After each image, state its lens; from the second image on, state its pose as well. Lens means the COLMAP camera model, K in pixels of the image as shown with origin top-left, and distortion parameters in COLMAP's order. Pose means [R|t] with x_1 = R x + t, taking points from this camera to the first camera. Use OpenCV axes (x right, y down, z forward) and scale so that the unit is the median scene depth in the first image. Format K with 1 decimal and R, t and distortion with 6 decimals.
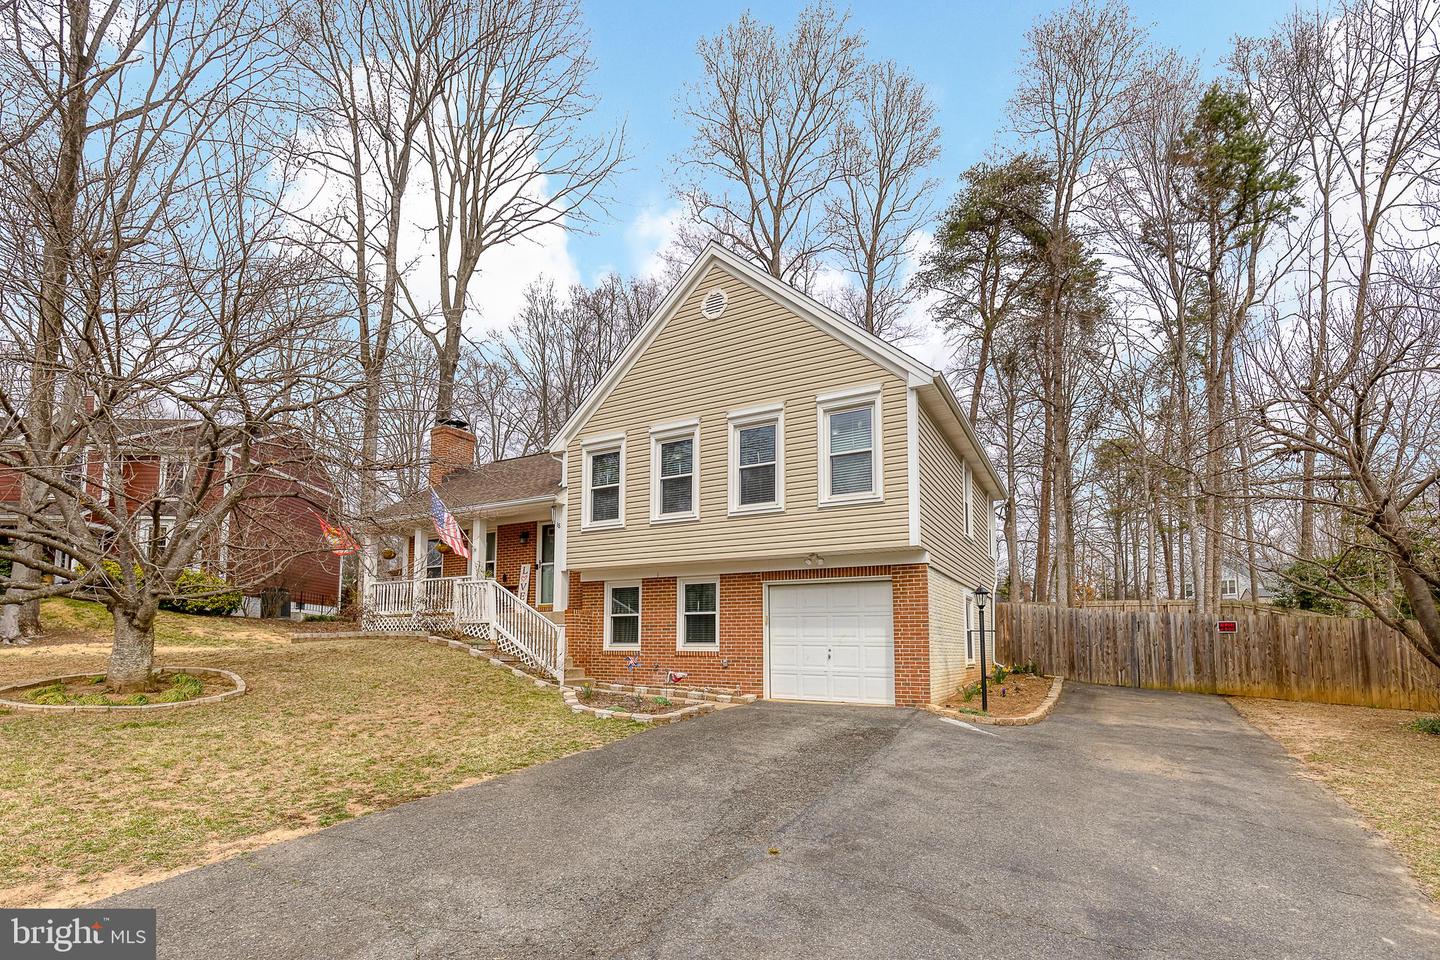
lens RADIAL K [[675.2, 0, 717.9], [0, 675.2, 531.1], [0, 0, 1]] dist [0.008475, -0.000194]
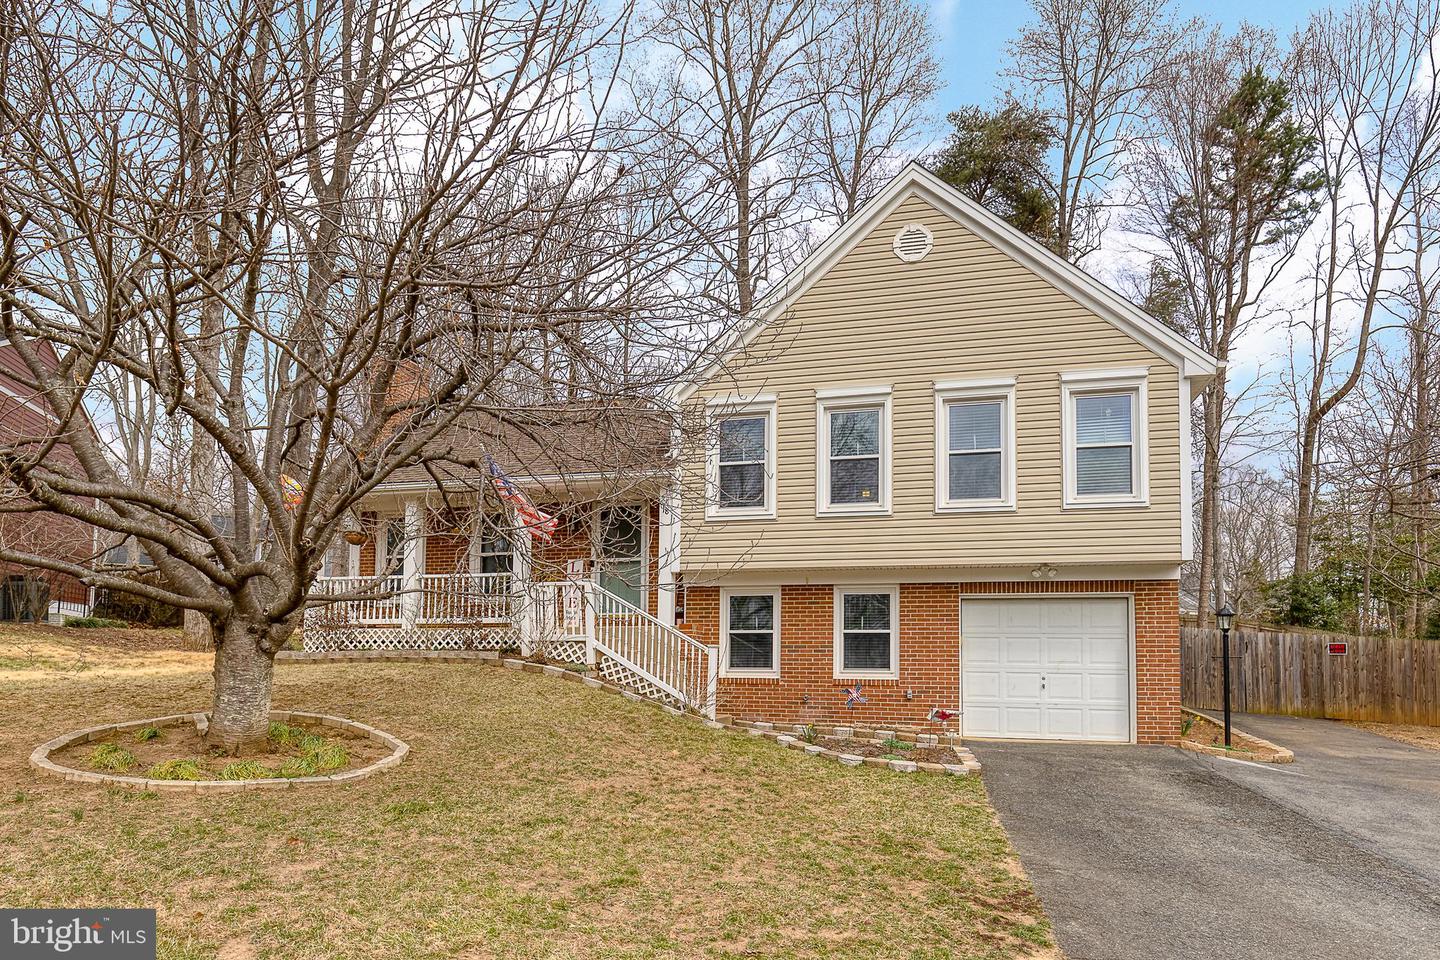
lens RADIAL K [[849.8, 0, 716.5], [0, 849.8, 541.8], [0, 0, 1]] dist [-0.005571, -0.000660]
pose [[0.963886, 0.037101, 0.263717, -0.460638], [-0.045730, 0.998598, 0.026654, -0.002287], [-0.262358, -0.037751, 0.964232, 0.086340]]
